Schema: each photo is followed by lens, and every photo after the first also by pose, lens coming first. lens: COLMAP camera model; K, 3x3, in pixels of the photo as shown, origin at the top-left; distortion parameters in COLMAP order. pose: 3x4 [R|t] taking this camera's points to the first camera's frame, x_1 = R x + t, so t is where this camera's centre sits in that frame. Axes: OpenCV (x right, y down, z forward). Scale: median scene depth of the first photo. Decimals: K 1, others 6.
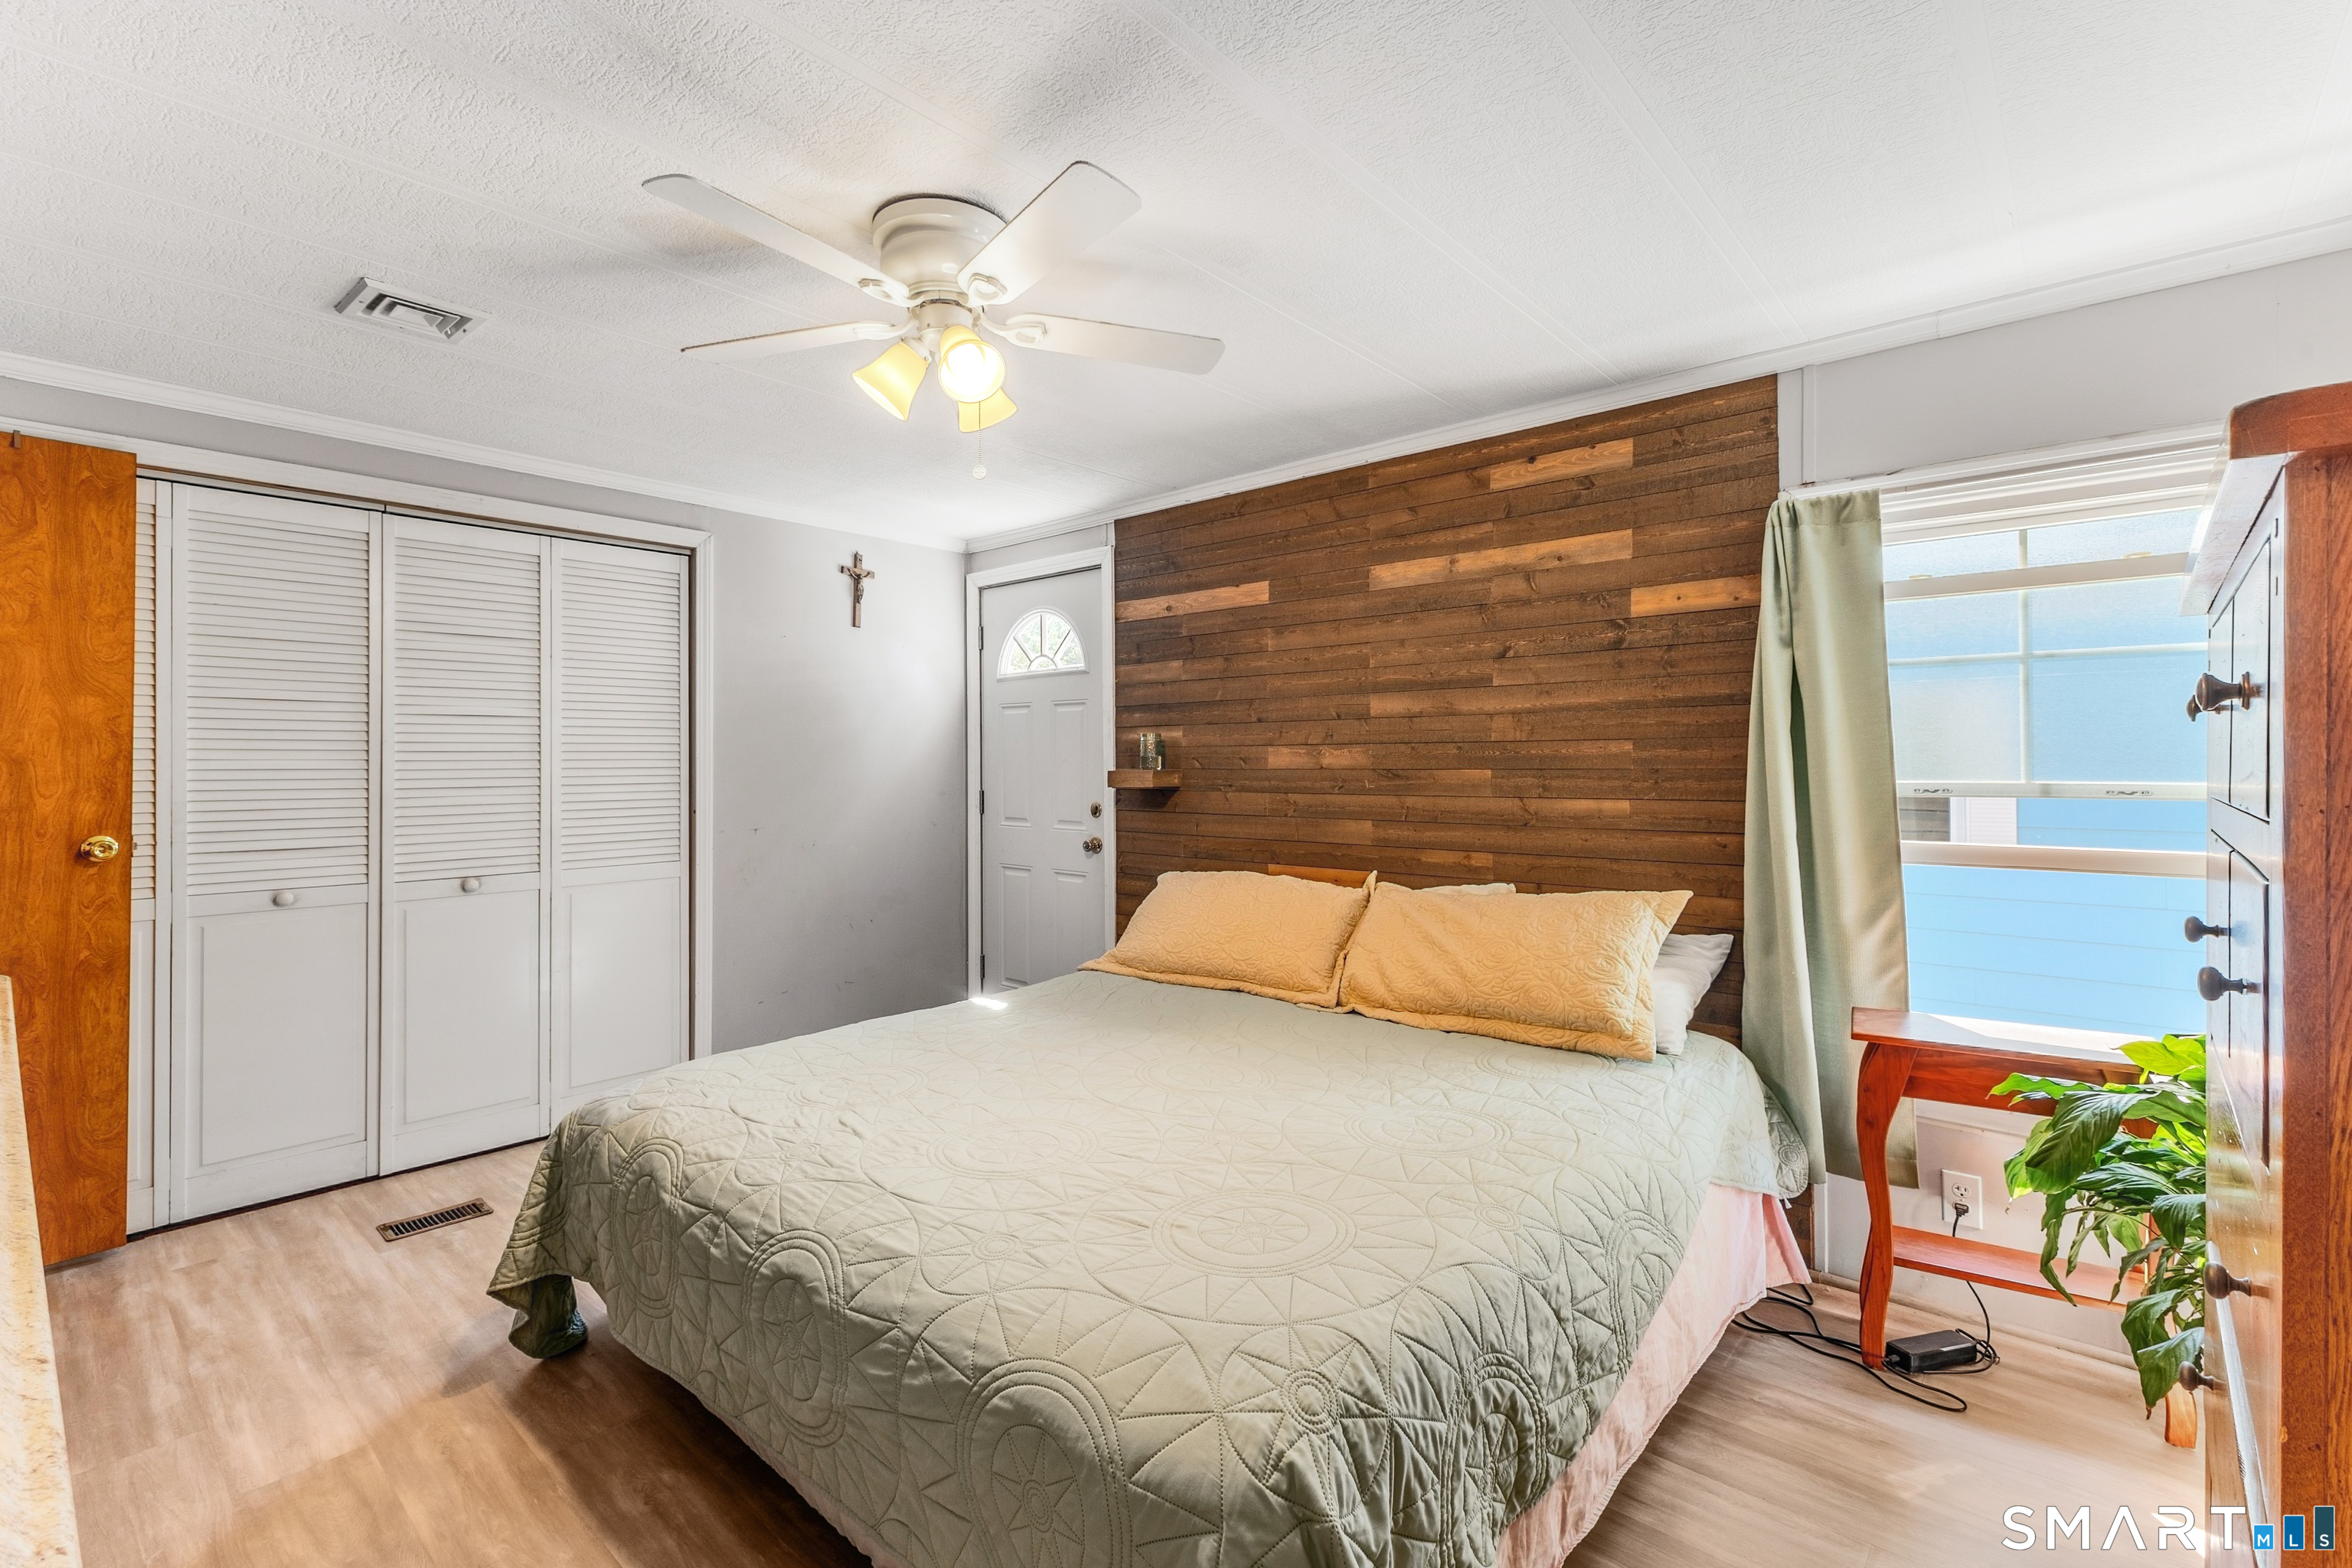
lens RADIAL K [[1052.8, 0, 1178.5], [0, 1052.8, 760.4], [0, 0, 1]] dist [0.010068, -0.000525]
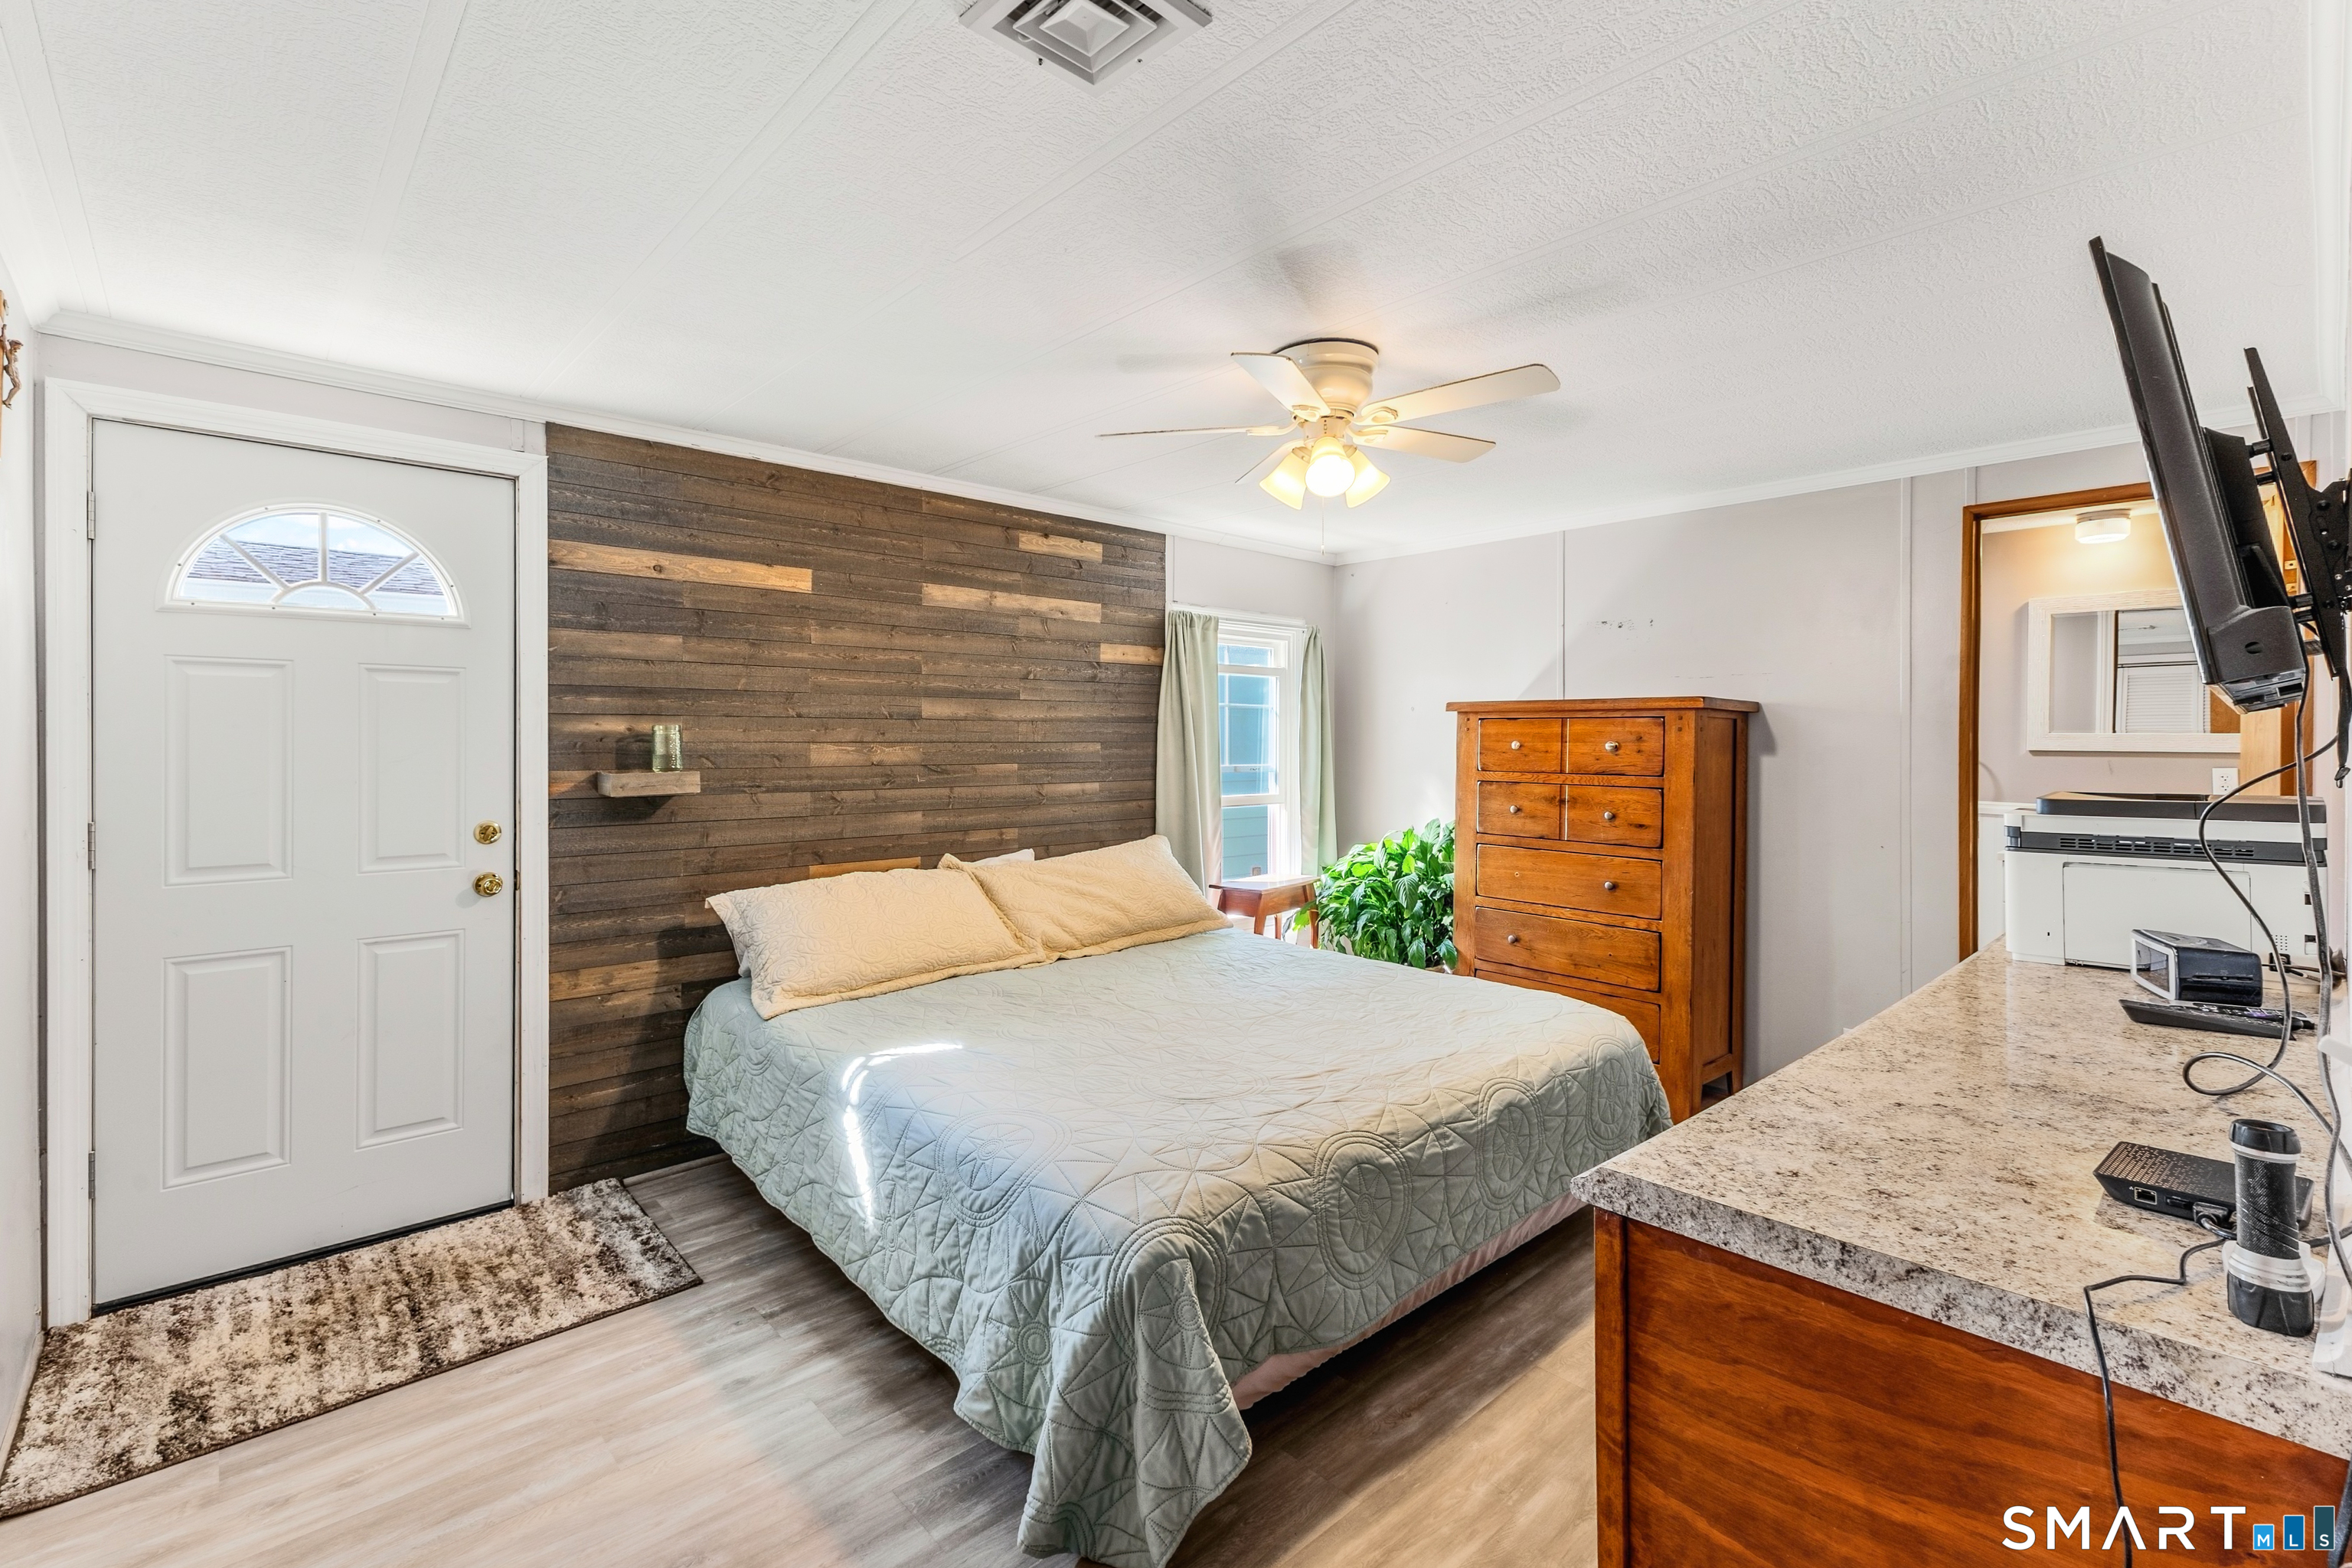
lens RADIAL K [[1052.8, 0, 1178.5], [0, 1052.8, 760.4], [0, 0, 1]] dist [0.010068, -0.000525]
pose [[0.100680, -0.017598, 0.994763, -0.955908], [-0.005847, 0.999816, 0.018280, -0.019772], [-0.994902, -0.007657, 0.100558, 0.655560]]
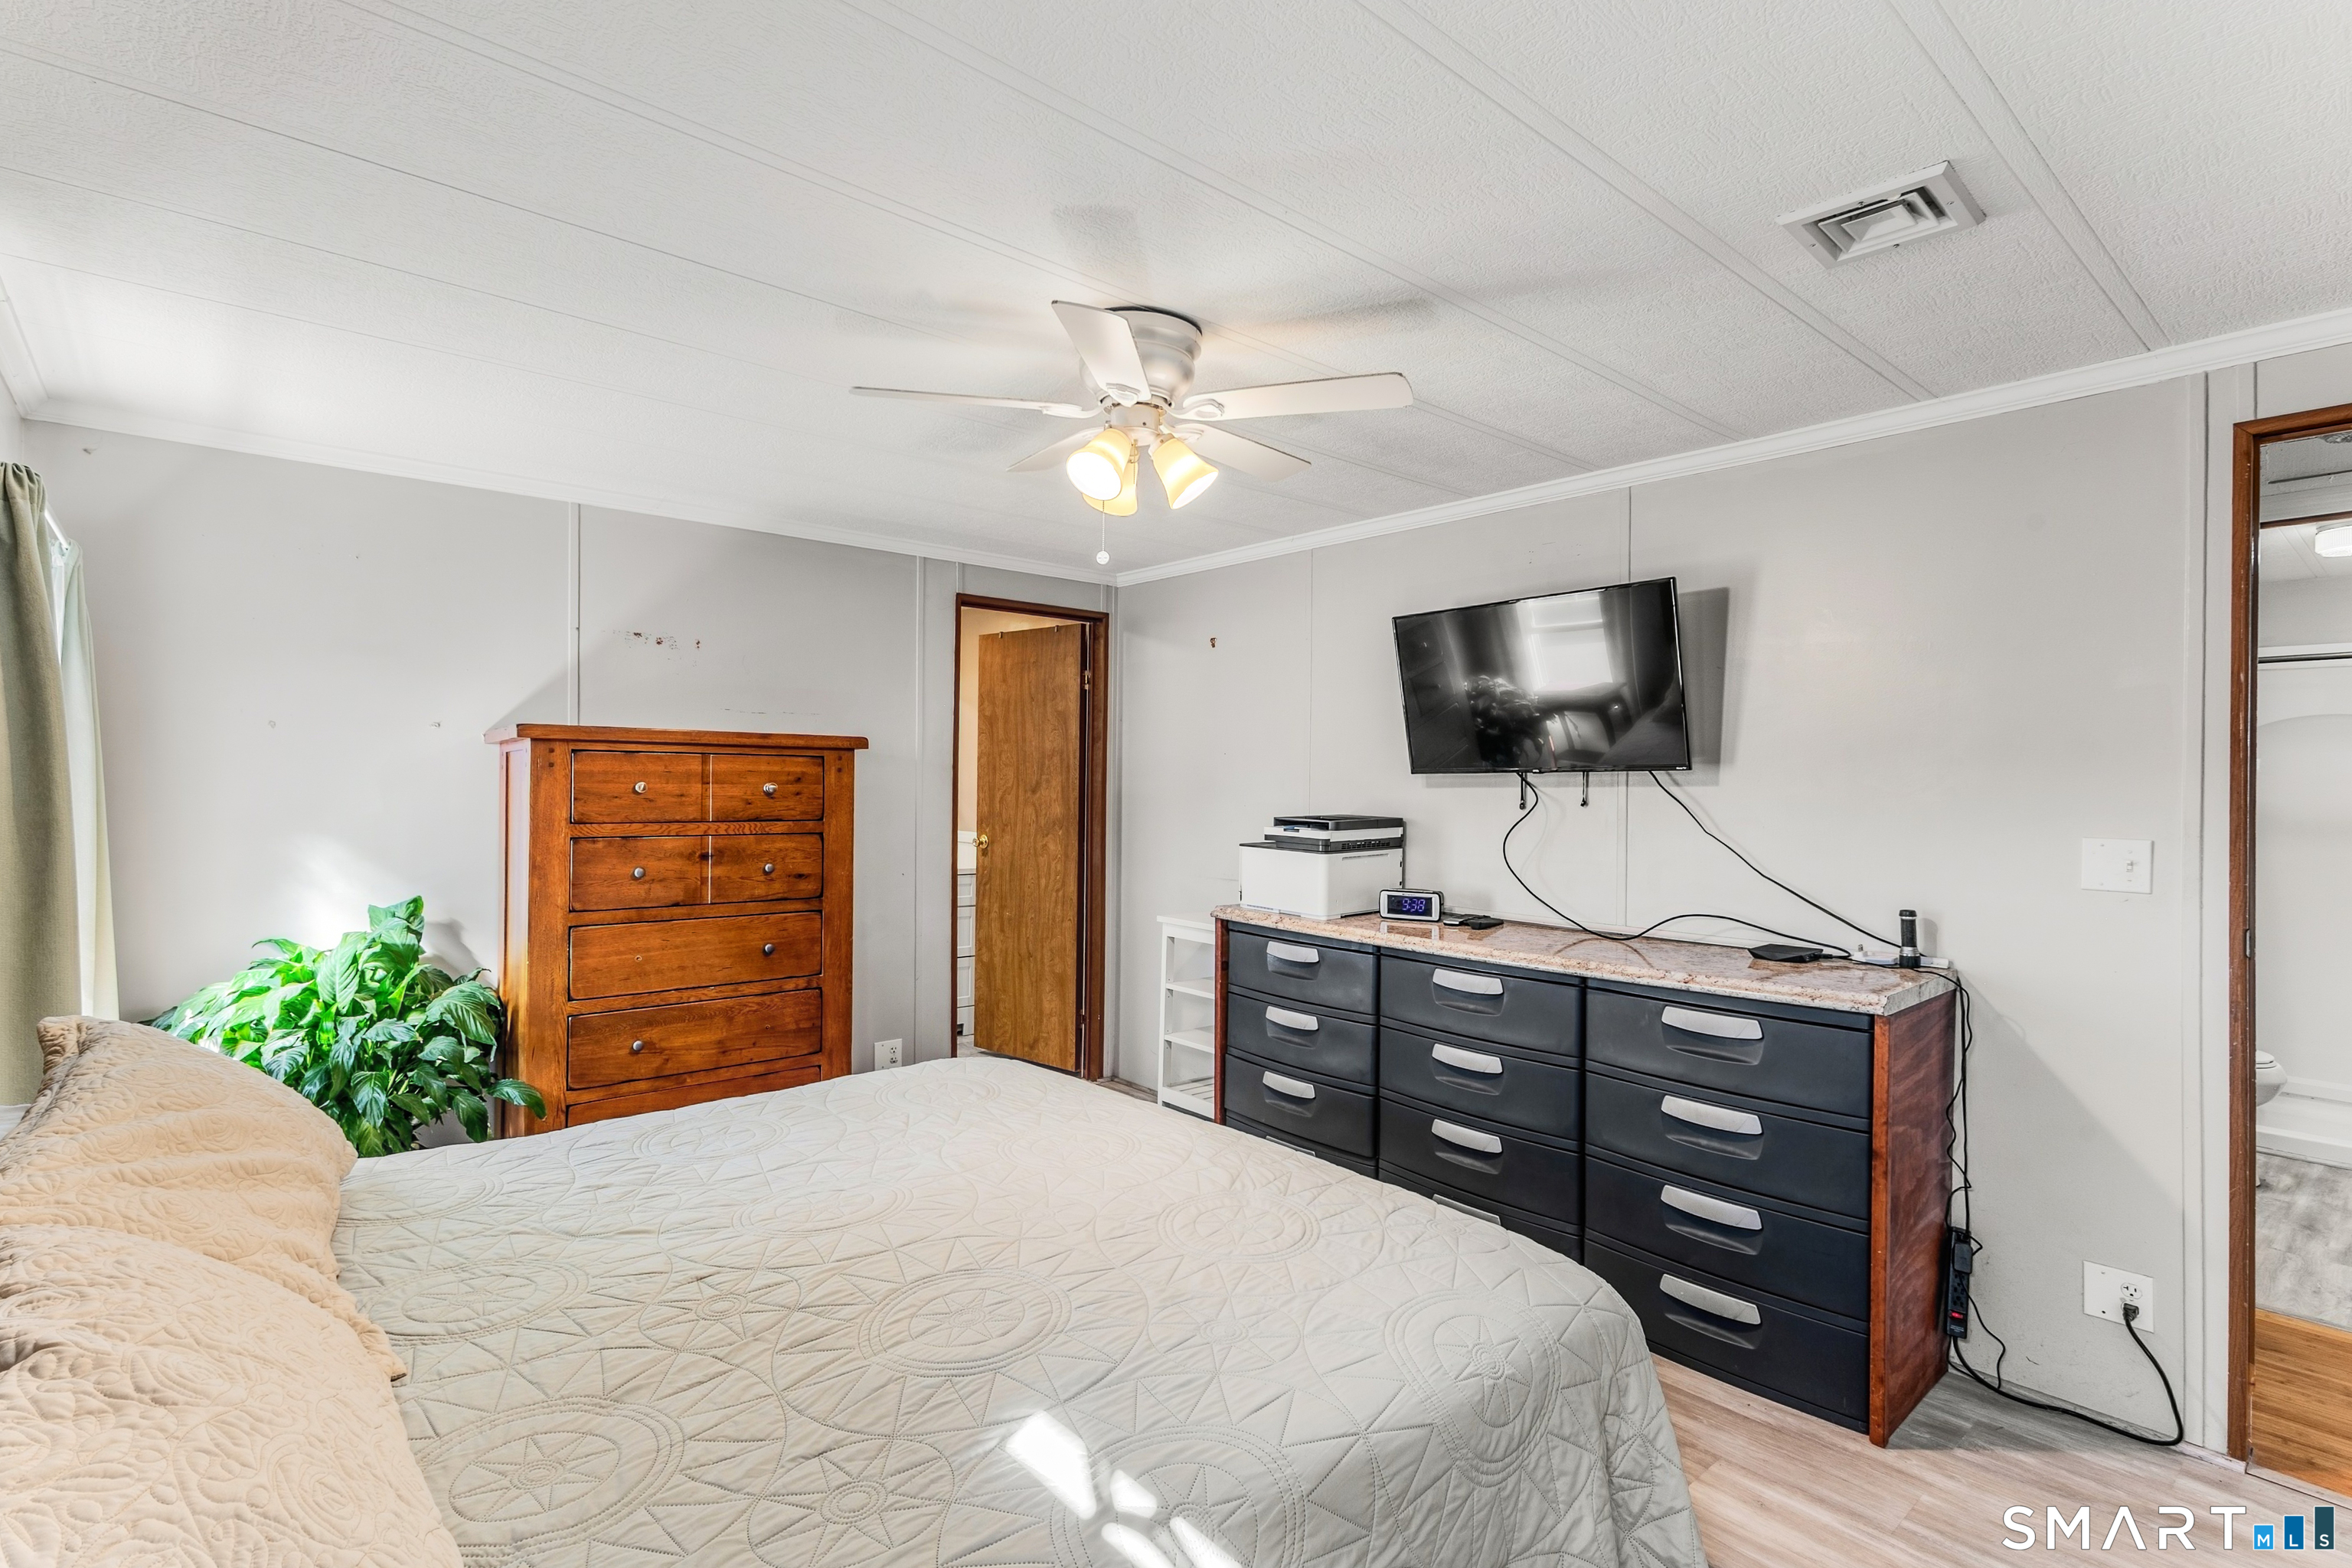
lens RADIAL K [[1119.4, 0, 1176.0], [0, 1119.4, 784.0], [0, 0, 1]] dist [0.014299, -0.000096]
pose [[-0.992388, -0.007486, 0.122919, -0.248654], [-0.007629, 0.999971, -0.000698, -0.023604], [-0.122910, -0.001631, -0.992416, 1.347960]]
